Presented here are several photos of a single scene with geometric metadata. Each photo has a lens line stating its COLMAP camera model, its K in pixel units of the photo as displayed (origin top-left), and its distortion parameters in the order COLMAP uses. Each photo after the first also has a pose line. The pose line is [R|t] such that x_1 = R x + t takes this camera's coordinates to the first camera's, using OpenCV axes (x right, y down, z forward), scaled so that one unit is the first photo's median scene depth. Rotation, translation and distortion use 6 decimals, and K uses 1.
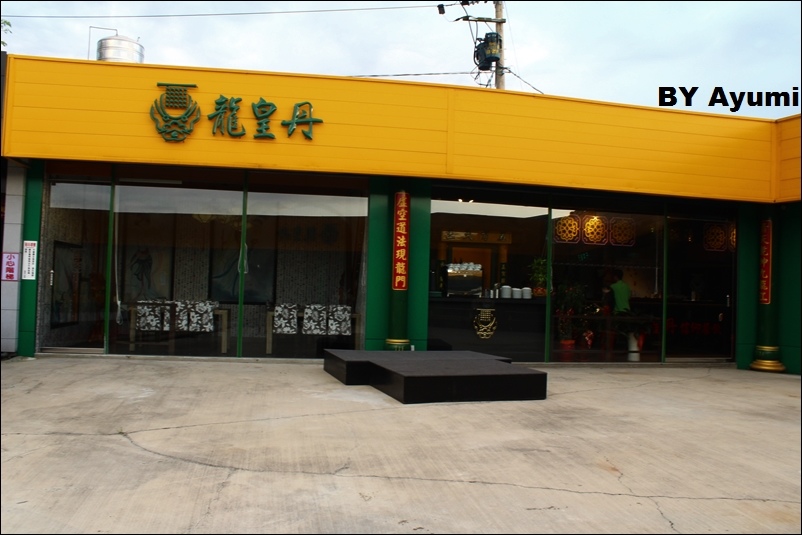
lens RADIAL K [[666.0, 0, 401.5], [0, 666.0, 264.7], [0, 0, 1]] dist [-0.142935, 0.091579]
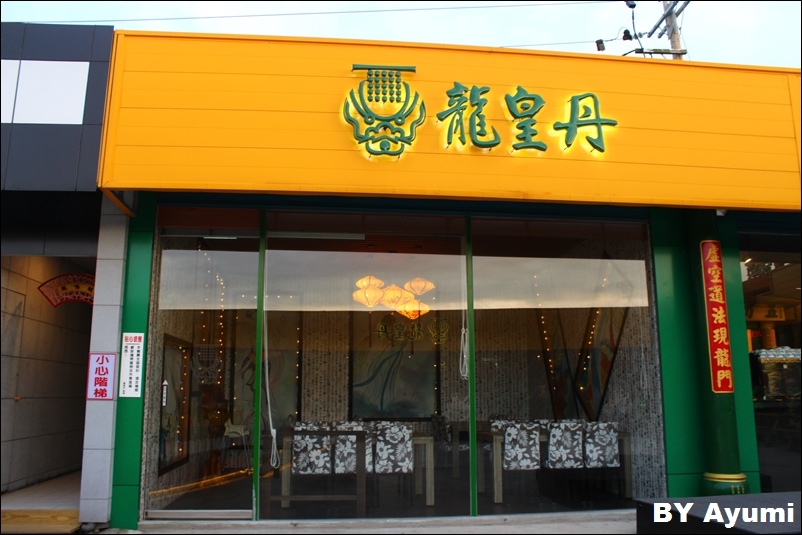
lens RADIAL K [[666.0, 0, 402.3], [0, 666.0, 275.9], [0, 0, 1]] dist [-0.142935, 0.091579]
pose [[0.997588, -0.041171, -0.055883, -0.265176], [0.033165, 0.989972, -0.137313, 0.002329], [0.060976, 0.135128, 0.988950, 0.366531]]
